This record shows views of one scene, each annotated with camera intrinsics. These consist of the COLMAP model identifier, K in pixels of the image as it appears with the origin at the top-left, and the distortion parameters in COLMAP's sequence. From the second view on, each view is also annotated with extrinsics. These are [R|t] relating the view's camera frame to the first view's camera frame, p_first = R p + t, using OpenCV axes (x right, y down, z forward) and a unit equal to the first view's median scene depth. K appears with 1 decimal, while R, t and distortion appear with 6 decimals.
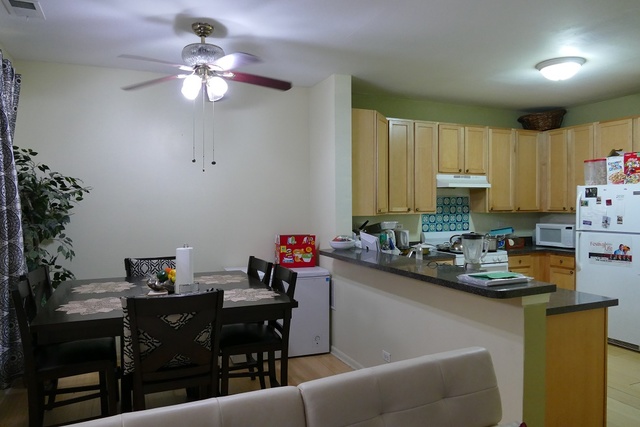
lens RADIAL K [[452.4, 0, 319.0], [0, 452.4, 213.5], [0, 0, 1]] dist [-0.010052, -0.012187]
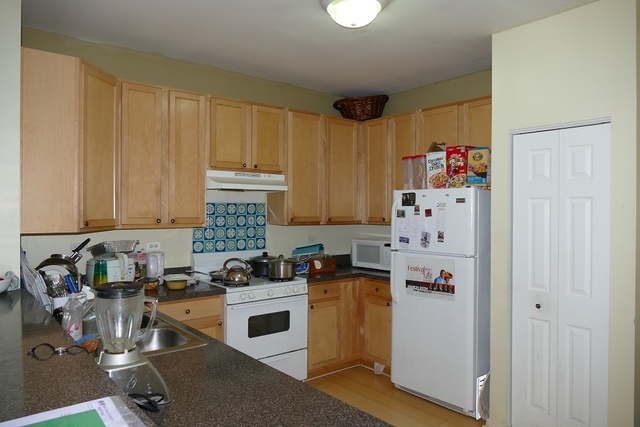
lens RADIAL K [[452.4, 0, 320.1], [0, 452.4, 213.7], [0, 0, 1]] dist [-0.010052, -0.012187]
pose [[0.963579, 0.007523, 0.267319, 0.254654], [-0.003570, 0.999877, -0.015272, -0.010522], [-0.267401, 0.013762, 0.963487, 0.306238]]
